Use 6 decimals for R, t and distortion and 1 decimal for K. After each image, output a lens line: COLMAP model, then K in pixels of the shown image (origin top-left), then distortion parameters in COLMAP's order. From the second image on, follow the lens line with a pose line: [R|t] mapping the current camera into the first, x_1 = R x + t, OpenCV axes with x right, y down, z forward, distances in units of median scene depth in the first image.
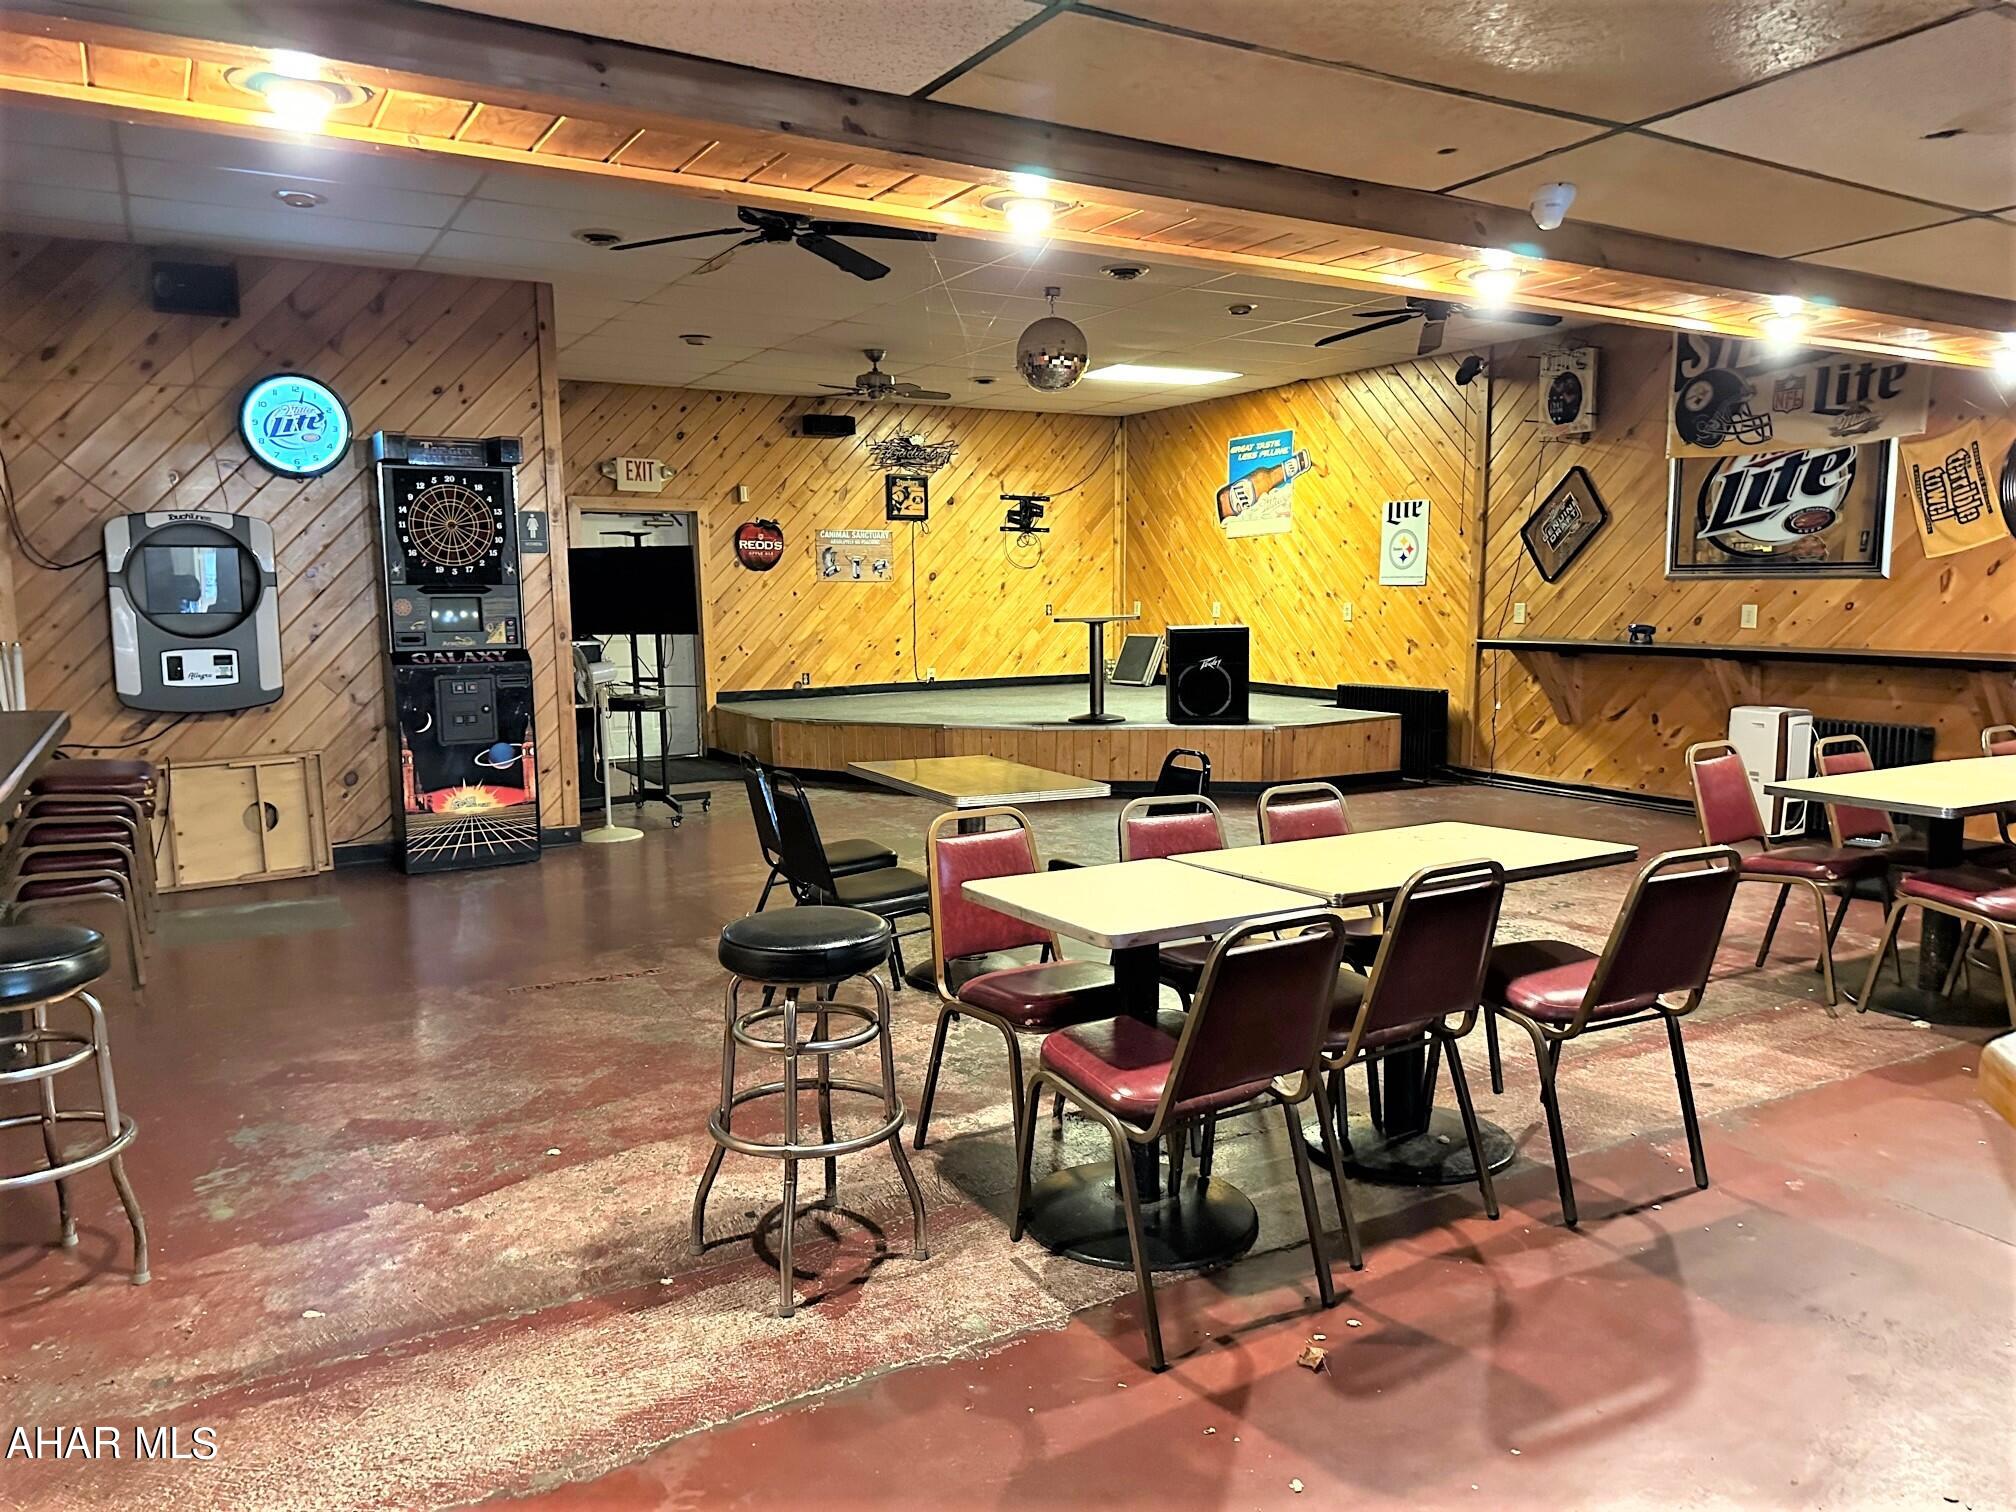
lens RADIAL K [[1398.2, 0, 1010.5], [0, 1398.2, 765.2], [0, 0, 1]] dist [0.017441, -0.029644]
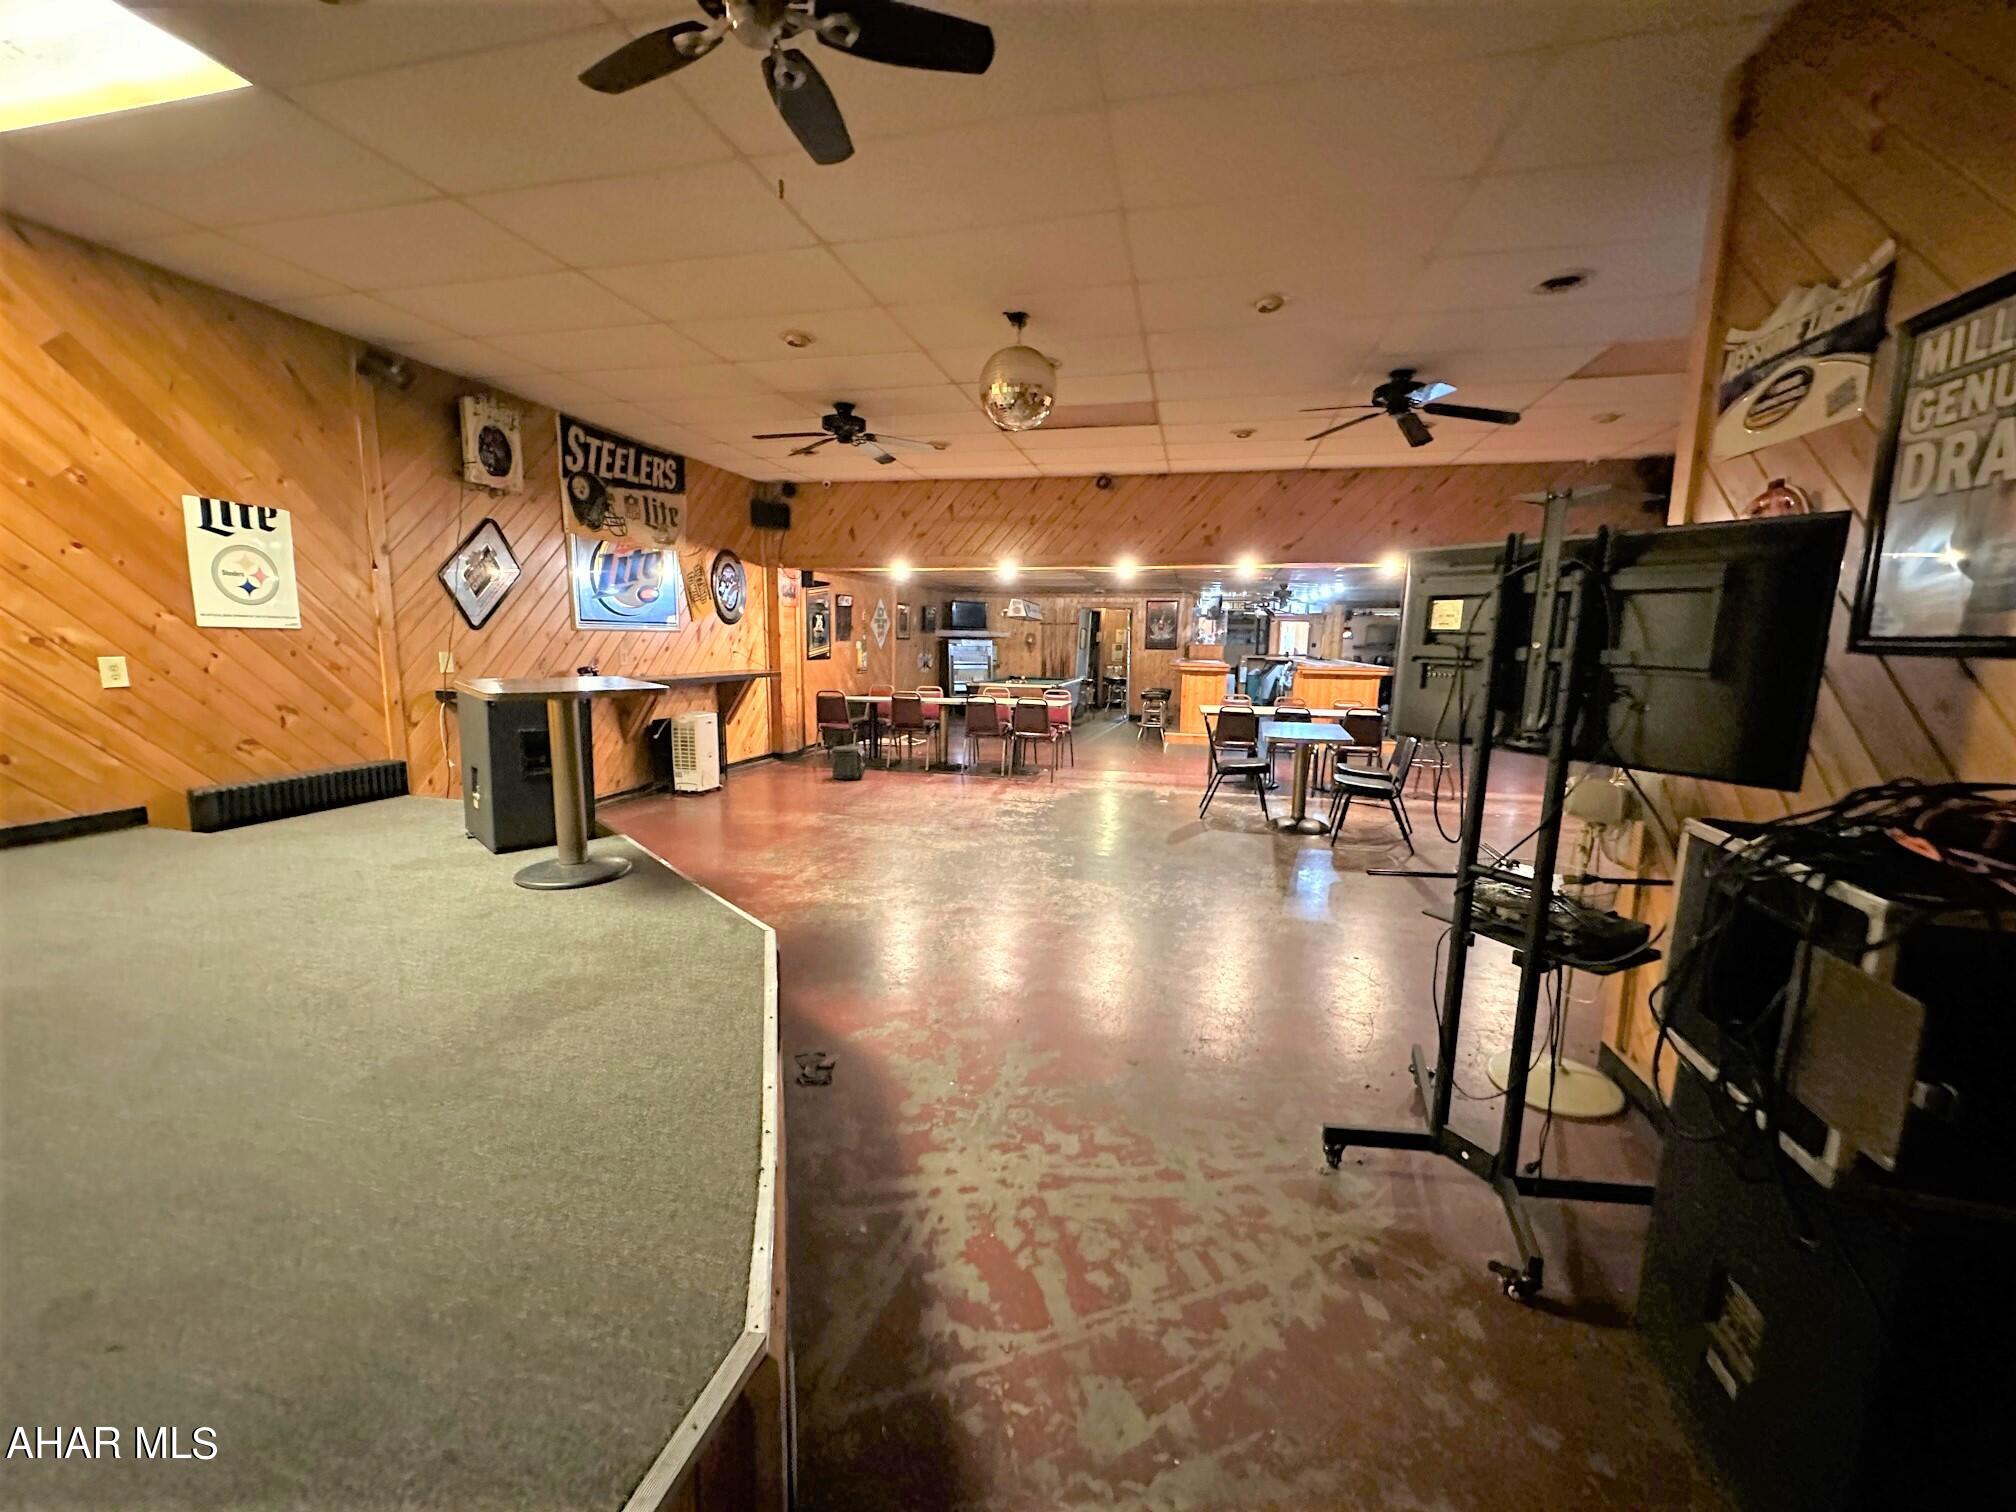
lens RADIAL K [[801.6, 0, 1007.6], [0, 801.6, 748.3], [0, 0, 1]] dist [0.003987, -0.001517]
pose [[-0.720788, -0.097900, 0.686208, -0.378873], [0.078039, 0.972220, 0.220676, -0.190263], [-0.688749, 0.212611, -0.693124, 1.513183]]
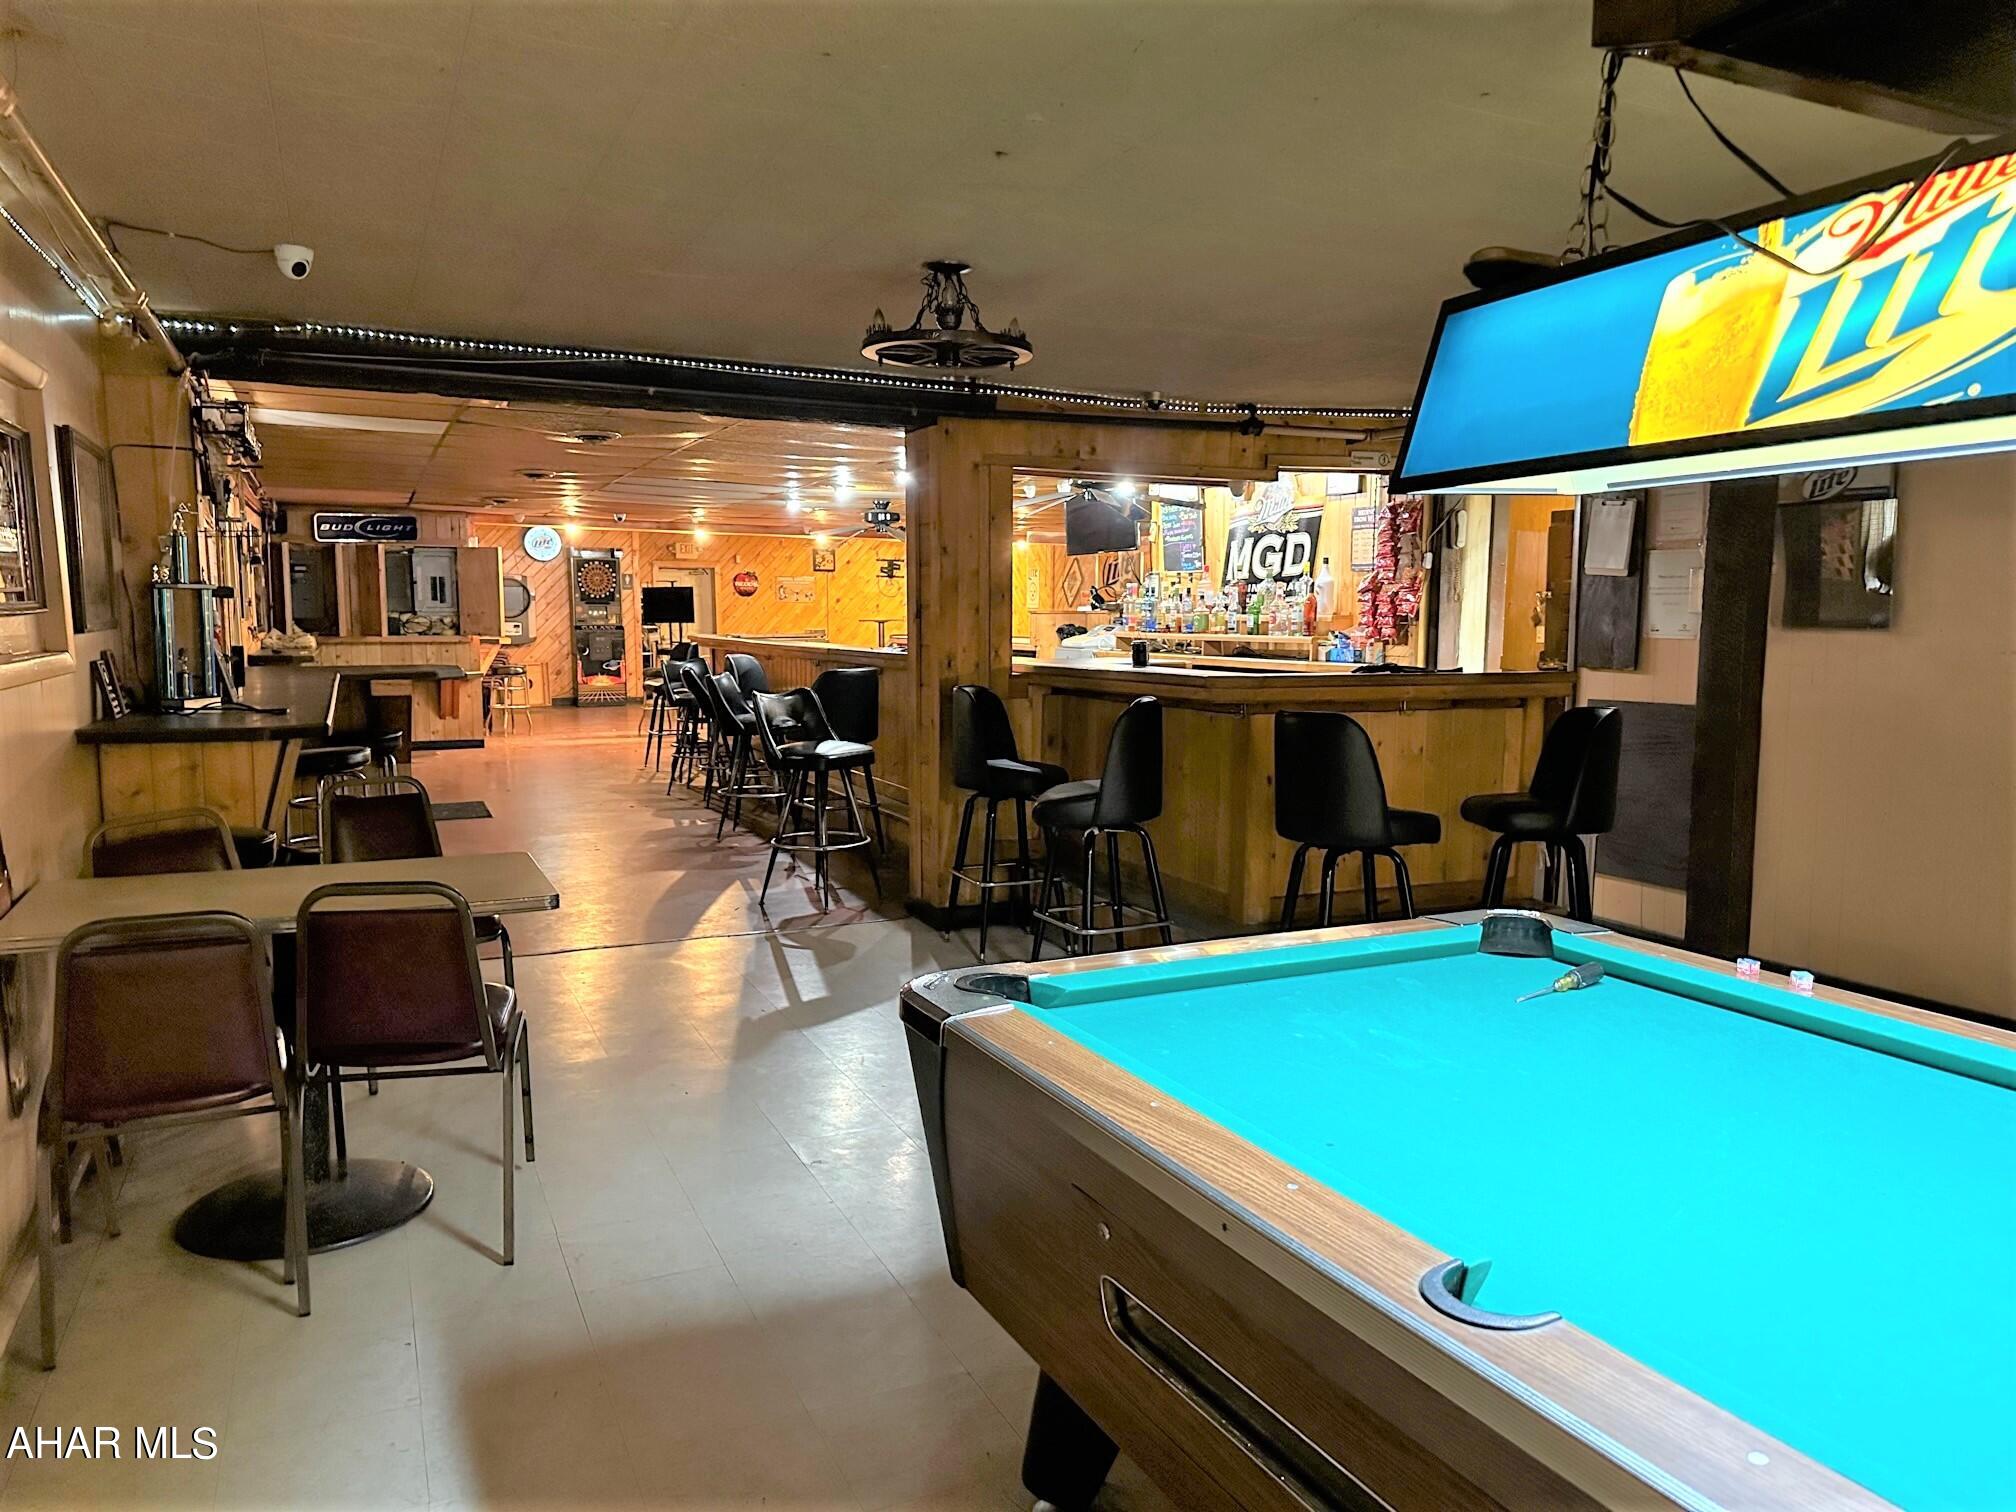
lens RADIAL K [[1398.2, 0, 1046.8], [0, 1398.2, 776.9], [0, 0, 1]] dist [0.017441, -0.029644]
pose [[0.997397, 0.022751, -0.068424, 0.657364], [-0.023316, 0.999700, -0.007482, 0.208804], [0.068234, 0.009058, 0.997628, -1.626488]]
